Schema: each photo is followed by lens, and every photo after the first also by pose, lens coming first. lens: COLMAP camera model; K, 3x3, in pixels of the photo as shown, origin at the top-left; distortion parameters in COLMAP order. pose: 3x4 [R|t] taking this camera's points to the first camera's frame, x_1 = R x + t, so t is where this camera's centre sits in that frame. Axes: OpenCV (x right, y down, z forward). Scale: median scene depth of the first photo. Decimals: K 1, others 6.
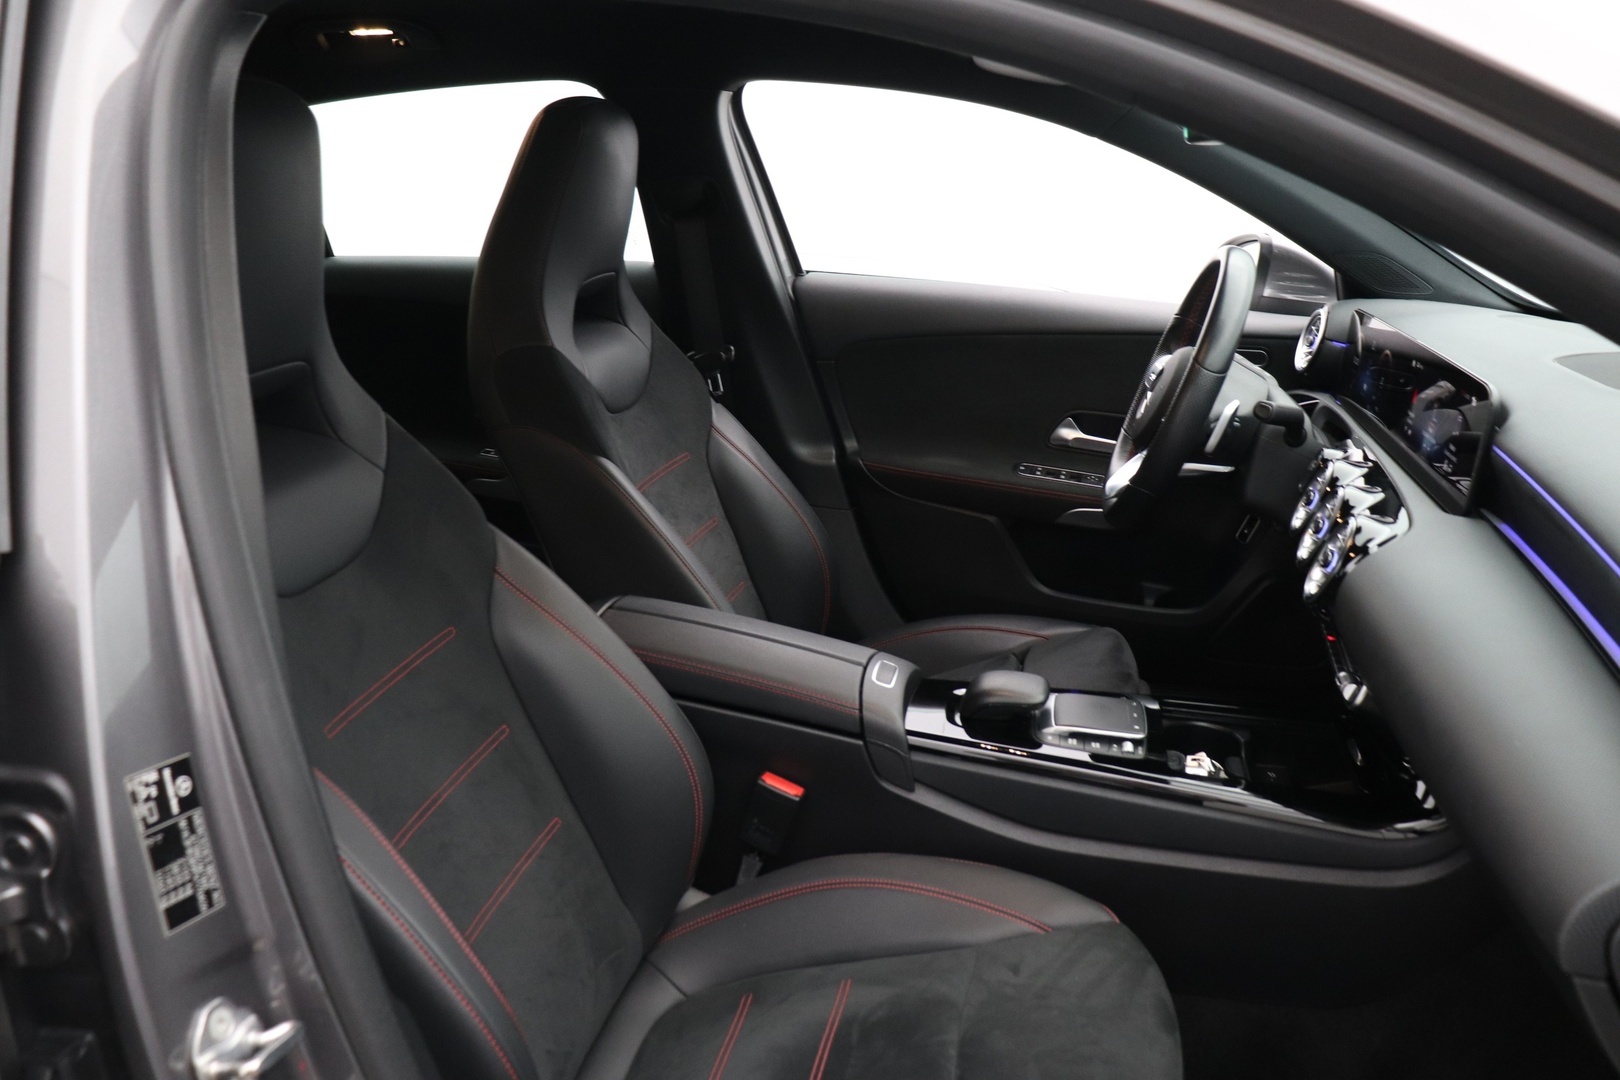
lens RADIAL K [[1443.5, 0, 810.0], [0, 1443.5, 540.0], [0, 0, 1]] dist [-0.008108, 0.120460]
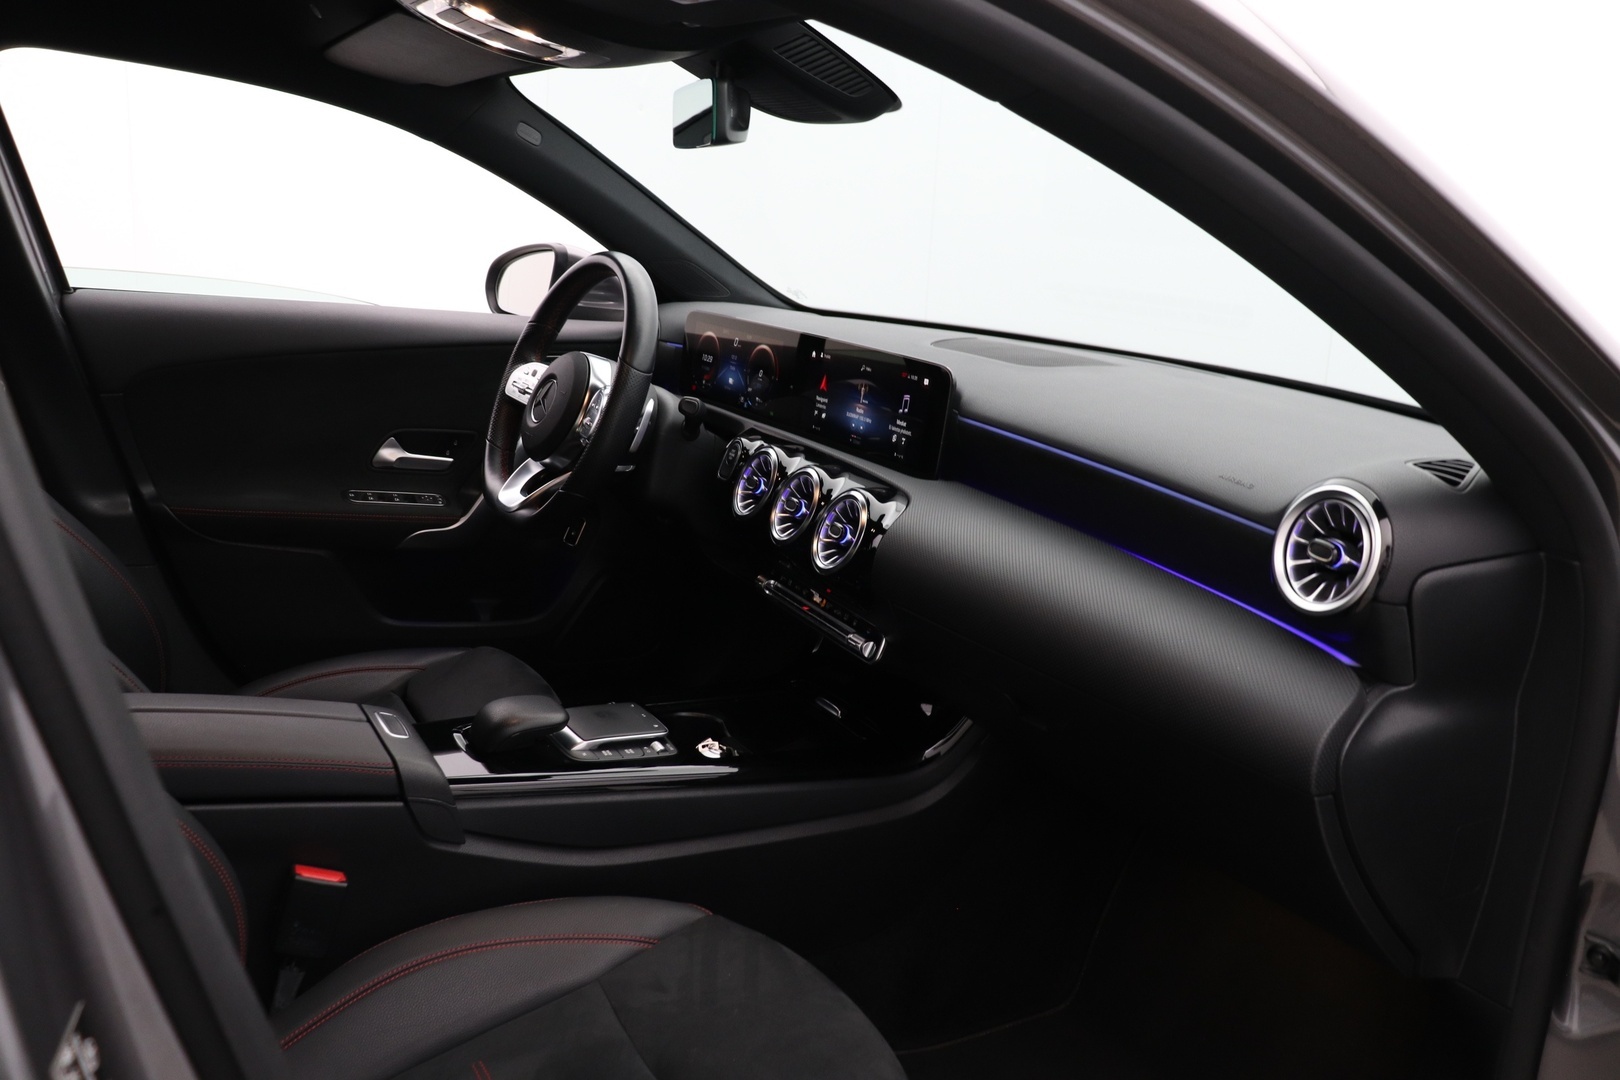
lens RADIAL K [[1443.5, 0, 810.0], [0, 1443.5, 540.0], [0, 0, 1]] dist [-0.008108, 0.120460]
pose [[0.795194, -0.125714, 0.593179, -0.197677], [0.134299, 0.990490, 0.029881, -0.010551], [-0.591295, 0.055902, 0.804516, 0.087562]]
